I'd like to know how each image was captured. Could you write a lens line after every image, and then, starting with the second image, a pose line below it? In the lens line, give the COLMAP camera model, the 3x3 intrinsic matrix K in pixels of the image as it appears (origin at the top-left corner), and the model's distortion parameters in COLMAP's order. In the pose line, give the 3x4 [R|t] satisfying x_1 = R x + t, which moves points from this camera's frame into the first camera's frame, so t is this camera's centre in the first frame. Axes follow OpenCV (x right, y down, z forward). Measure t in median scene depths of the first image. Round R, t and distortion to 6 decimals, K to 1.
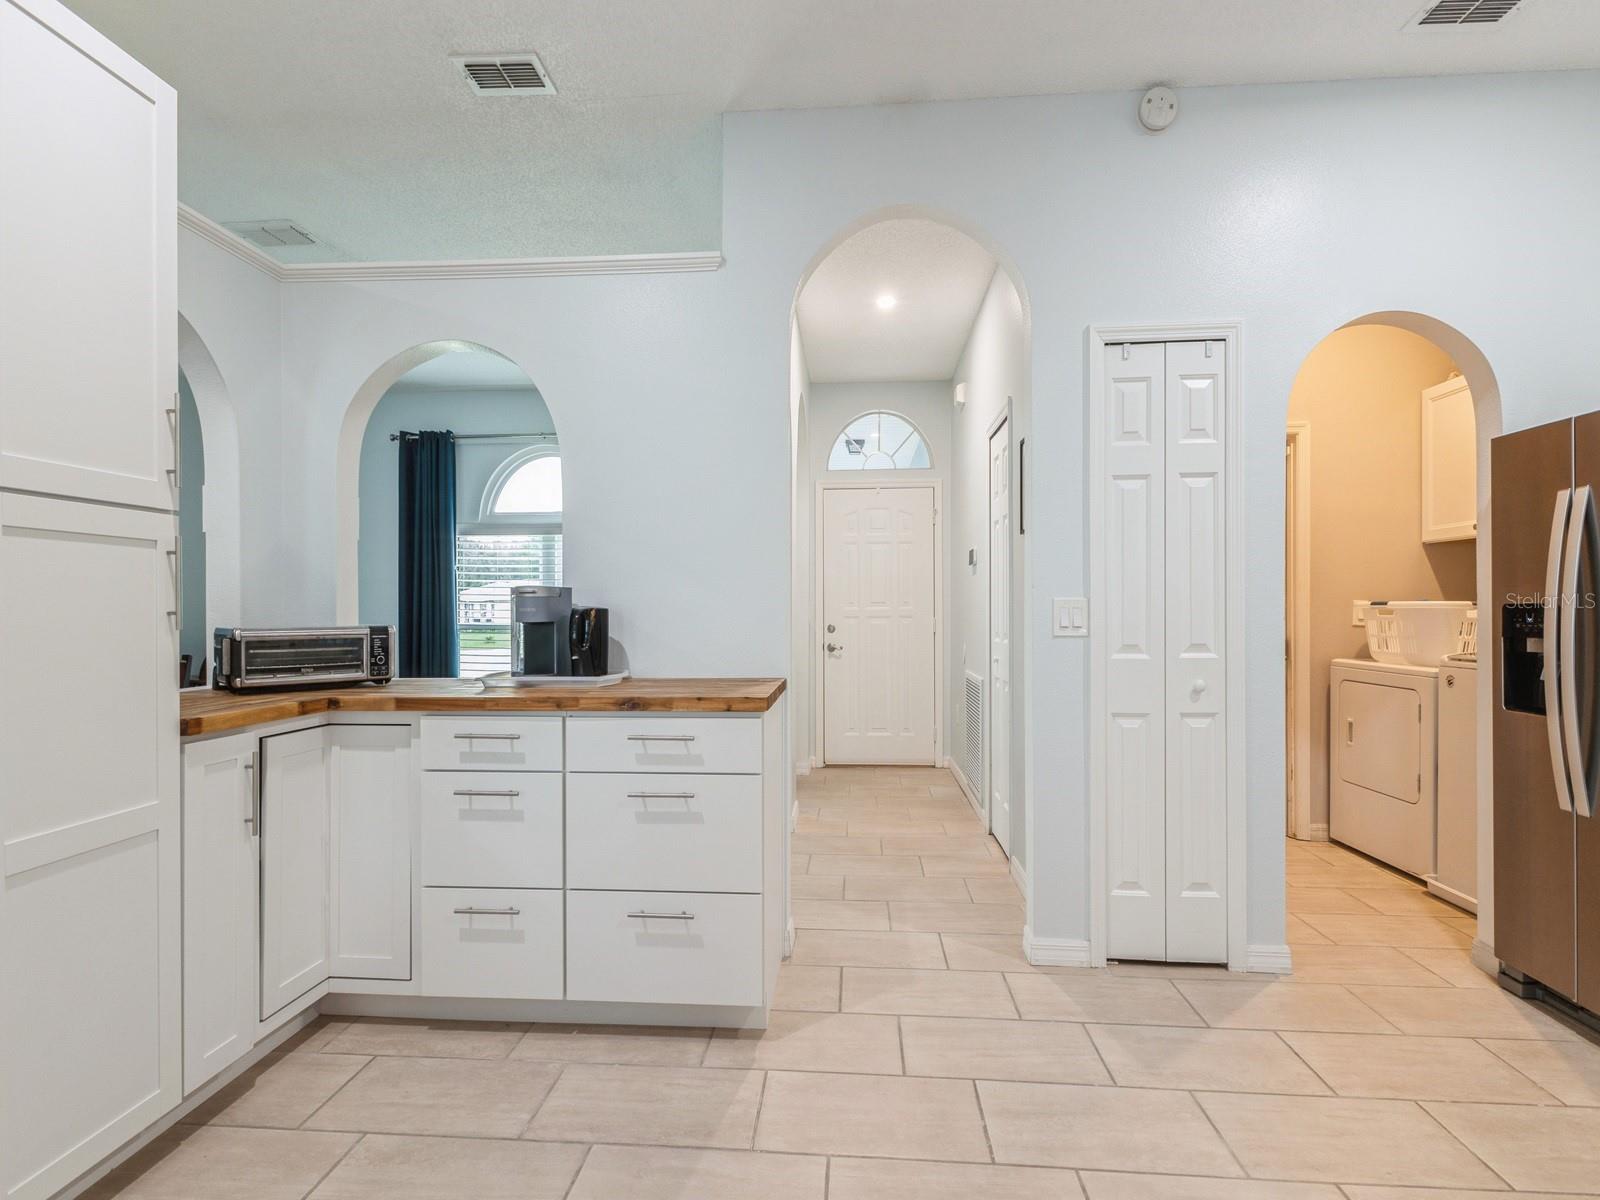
lens RADIAL K [[777.1, 0, 808.7], [0, 777.1, 616.8], [0, 0, 1]] dist [-0.002884, -0.001839]
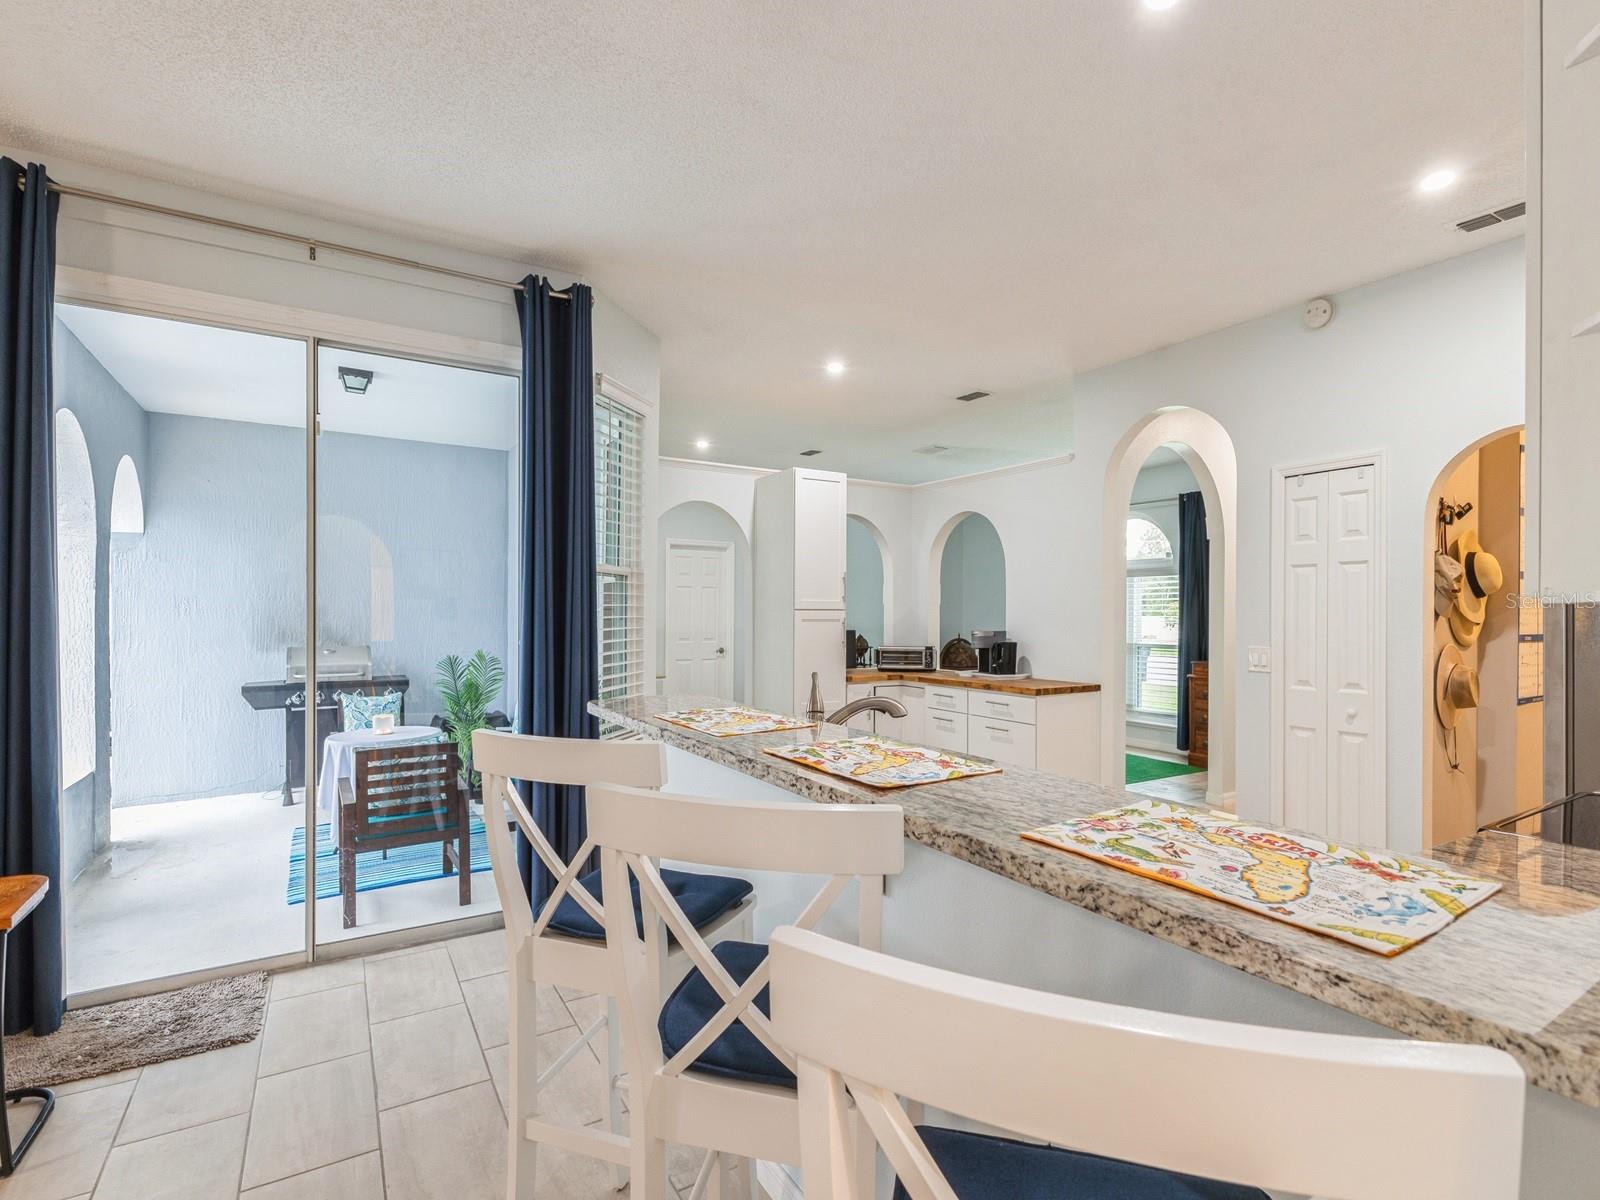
lens RADIAL K [[777.1, 0, 803.1], [0, 777.1, 617.9], [0, 0, 1]] dist [-0.002884, -0.001839]
pose [[0.578133, 0.012328, -0.815850, 1.143148], [-0.015171, 0.999875, 0.004358, -0.079192], [0.815802, 0.009857, 0.578248, -0.659973]]
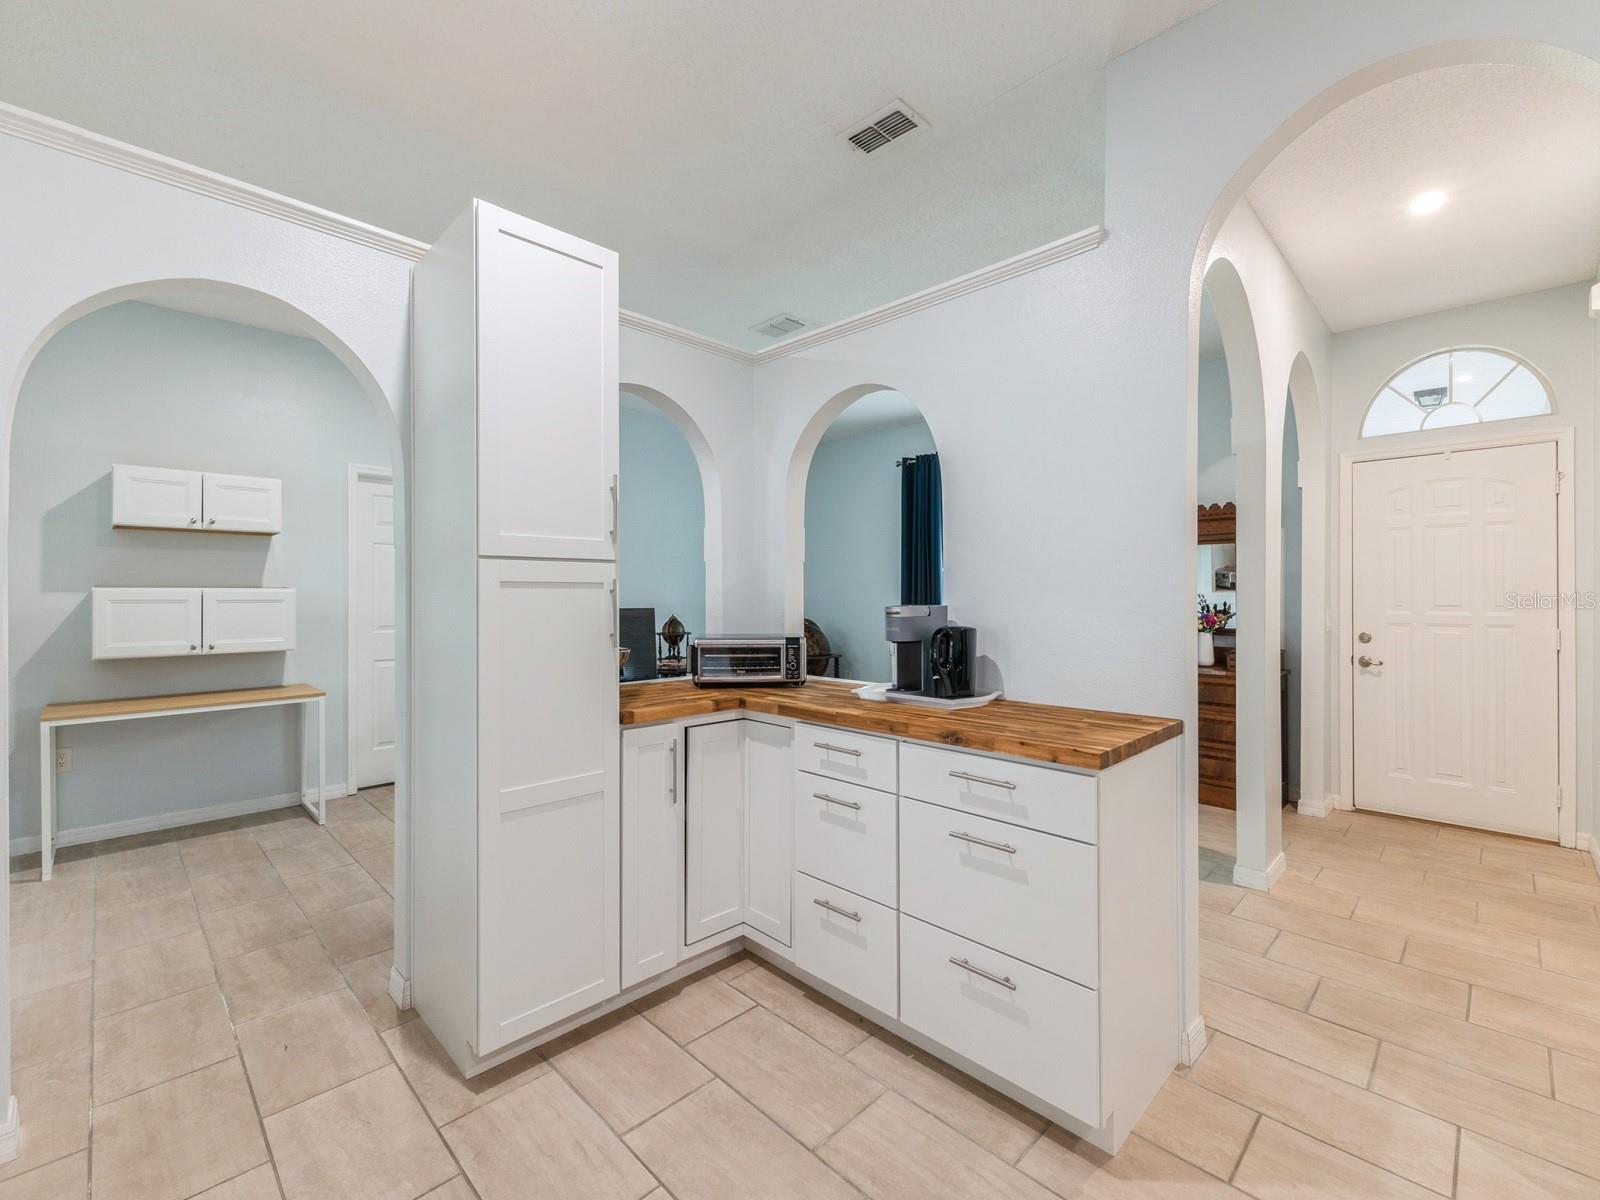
lens RADIAL K [[695.6, 0, 792.4], [0, 695.6, 594.9], [0, 0, 1]] dist [0.006867, -0.002760]
pose [[0.744990, 0.002916, -0.667070, 0.167128], [-0.007667, 0.999962, -0.004191, -0.050520], [0.667032, 0.008236, 0.744984, 0.202513]]
